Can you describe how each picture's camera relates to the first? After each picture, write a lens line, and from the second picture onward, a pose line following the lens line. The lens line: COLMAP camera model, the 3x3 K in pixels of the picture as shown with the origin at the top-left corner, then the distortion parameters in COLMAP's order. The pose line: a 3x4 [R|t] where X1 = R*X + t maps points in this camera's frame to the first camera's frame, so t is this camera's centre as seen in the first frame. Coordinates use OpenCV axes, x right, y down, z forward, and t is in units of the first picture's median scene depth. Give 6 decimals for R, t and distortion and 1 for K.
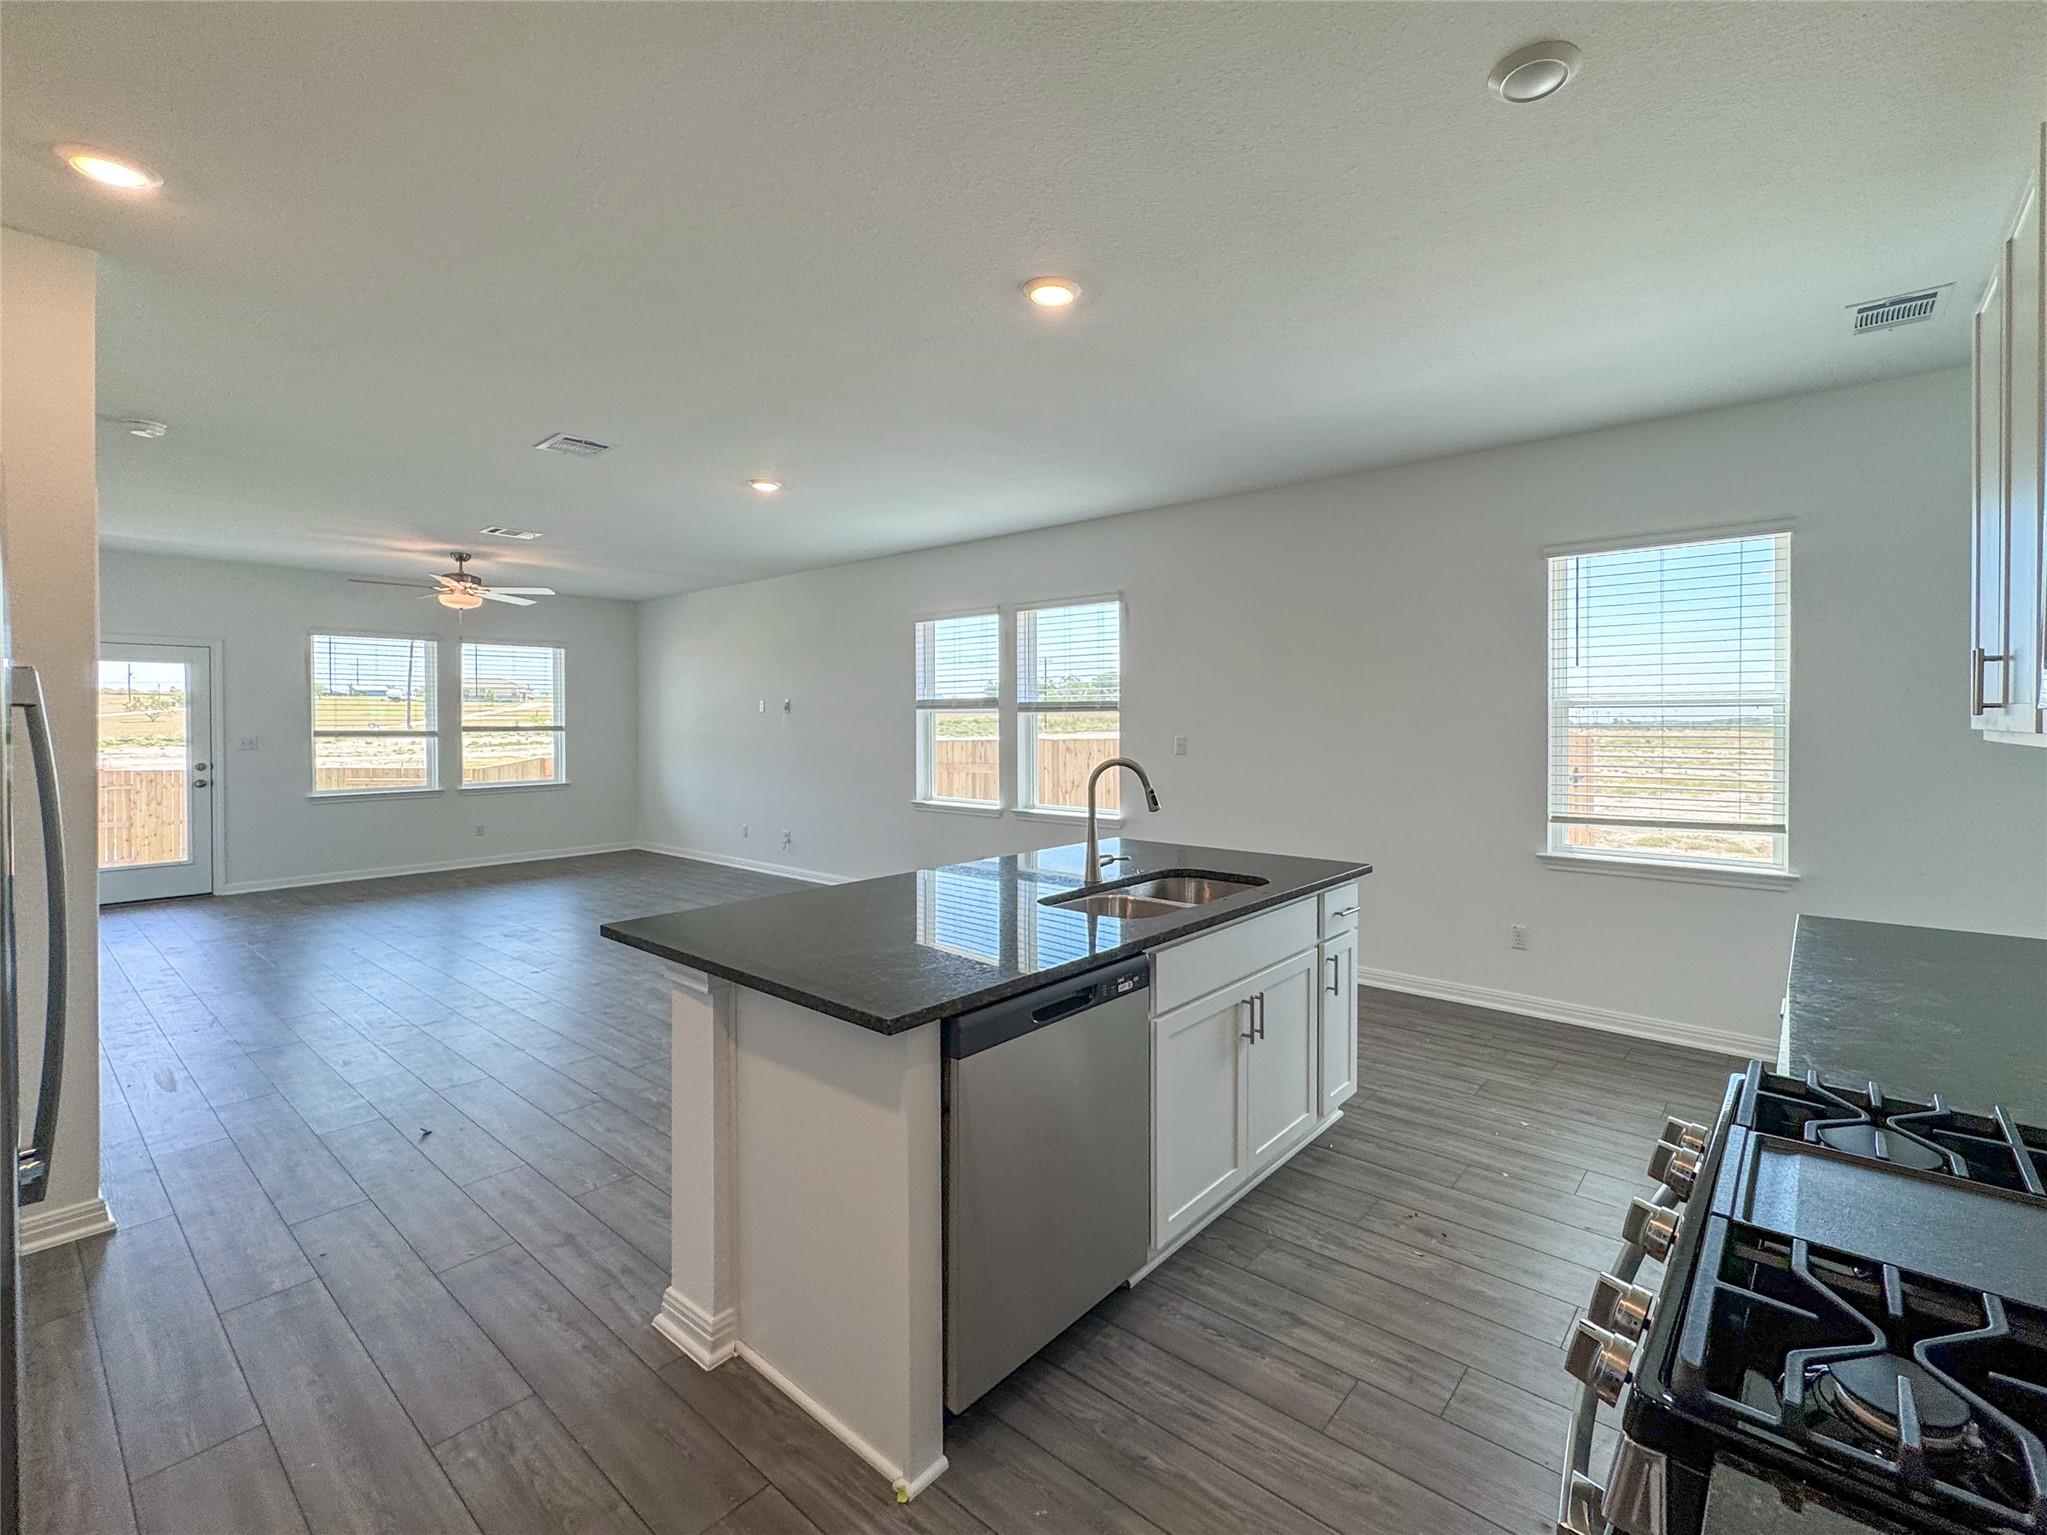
lens RADIAL K [[900.4, 0, 1045.3], [0, 900.4, 728.8], [0, 0, 1]] dist [0.018237, 0.000225]
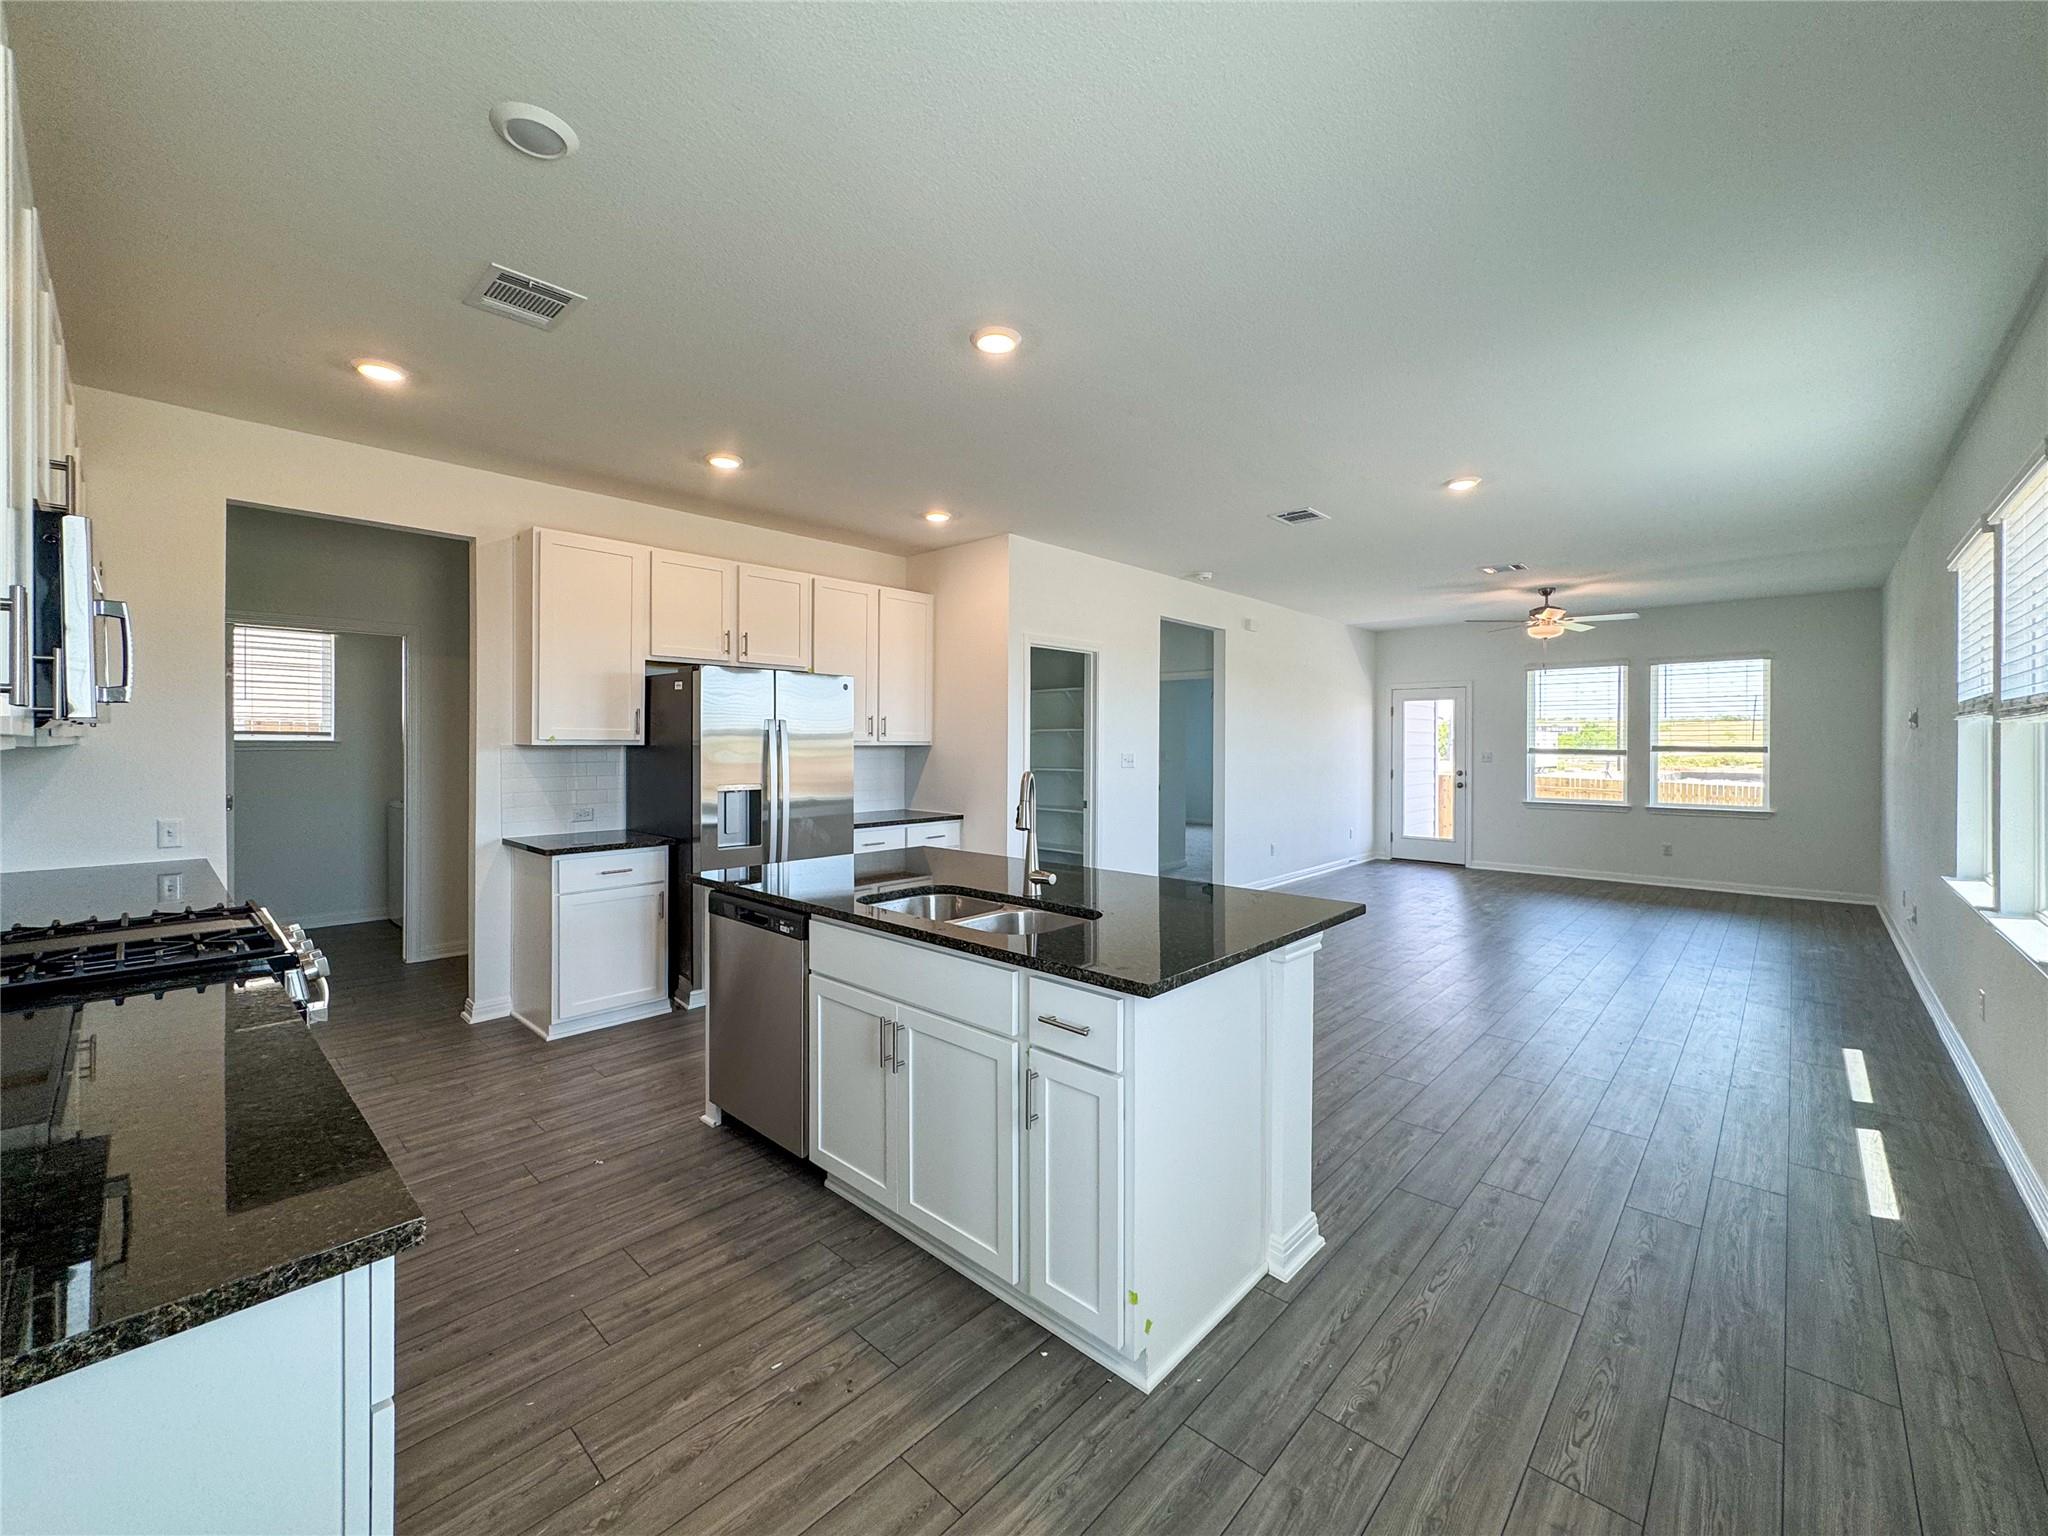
lens RADIAL K [[837.9, 0, 1053.8], [0, 837.9, 750.4], [0, 0, 1]] dist [0.017451, 0.000952]
pose [[-0.024947, 0.013082, -0.999603, 0.380963], [-0.015008, 0.999797, 0.013459, -0.000920], [0.999576, 0.015338, -0.024746, 0.409913]]
